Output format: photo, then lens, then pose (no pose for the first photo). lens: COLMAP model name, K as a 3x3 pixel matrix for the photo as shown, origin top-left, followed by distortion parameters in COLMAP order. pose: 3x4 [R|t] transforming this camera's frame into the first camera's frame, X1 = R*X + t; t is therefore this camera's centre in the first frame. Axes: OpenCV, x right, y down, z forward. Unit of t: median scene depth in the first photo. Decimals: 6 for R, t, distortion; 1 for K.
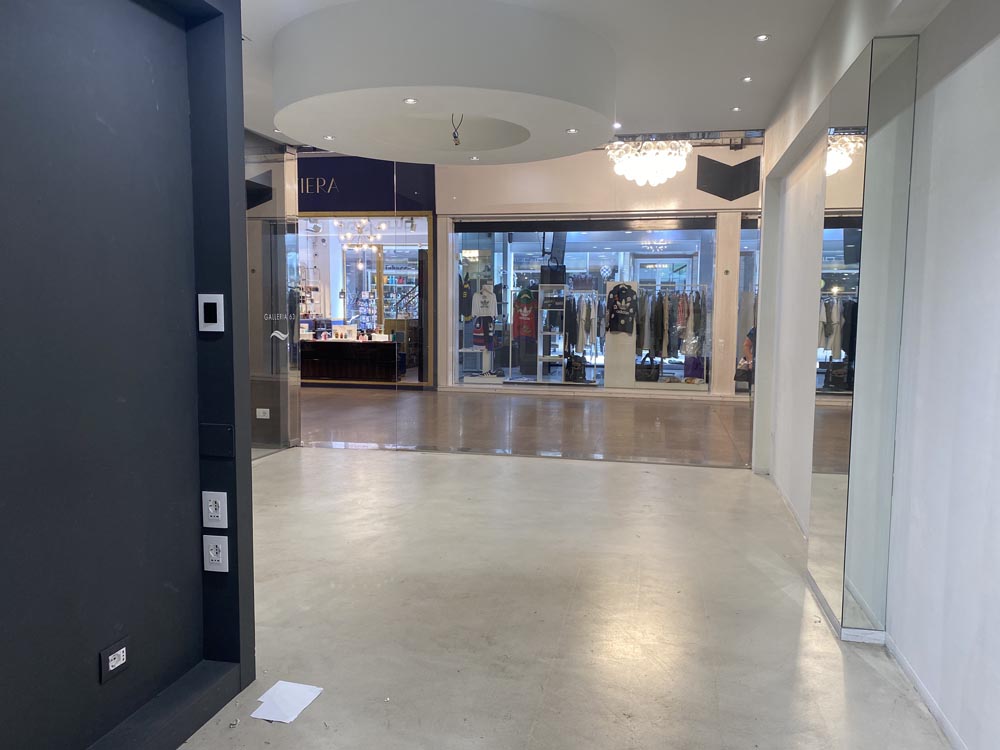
lens RADIAL K [[760.7, 0, 517.5], [0, 760.7, 371.9], [0, 0, 1]] dist [0.236288, -0.585296]
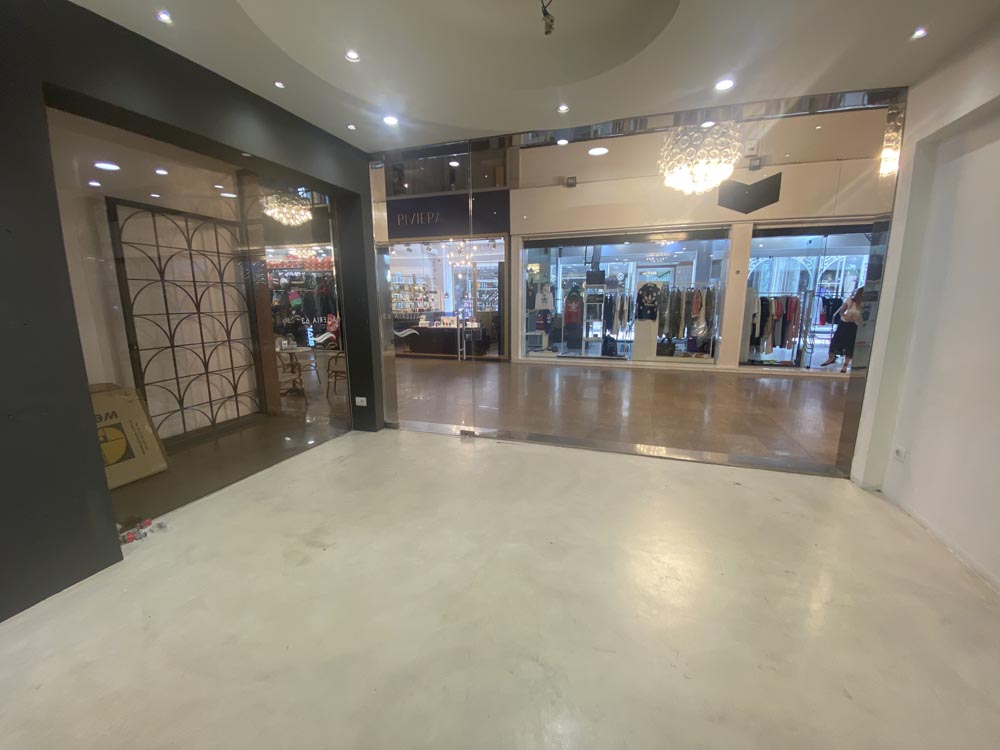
lens RADIAL K [[405.2, 0, 499.0], [0, 405.2, 376.7], [0, 0, 1]] dist [0.032298, -0.024428]
pose [[0.991065, 0.010141, -0.132996, -0.025674], [0.003201, 0.995010, 0.099720, -0.023474], [0.133343, -0.099255, 0.986087, 0.240278]]
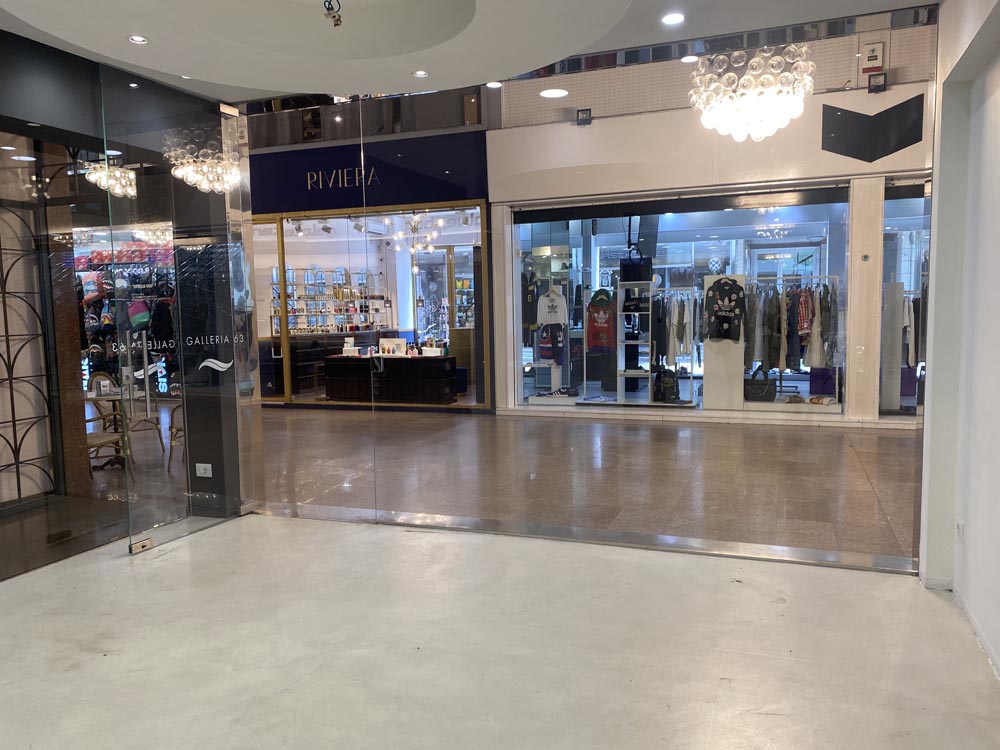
lens RADIAL K [[759.4, 0, 502.9], [0, 759.4, 383.6], [0, 0, 1]] dist [0.068786, -0.074342]
pose [[0.984964, -0.013189, -0.172255, 0.044683], [0.015530, 0.999804, 0.012253, -0.018681], [0.172059, -0.014744, 0.984976, 0.179321]]
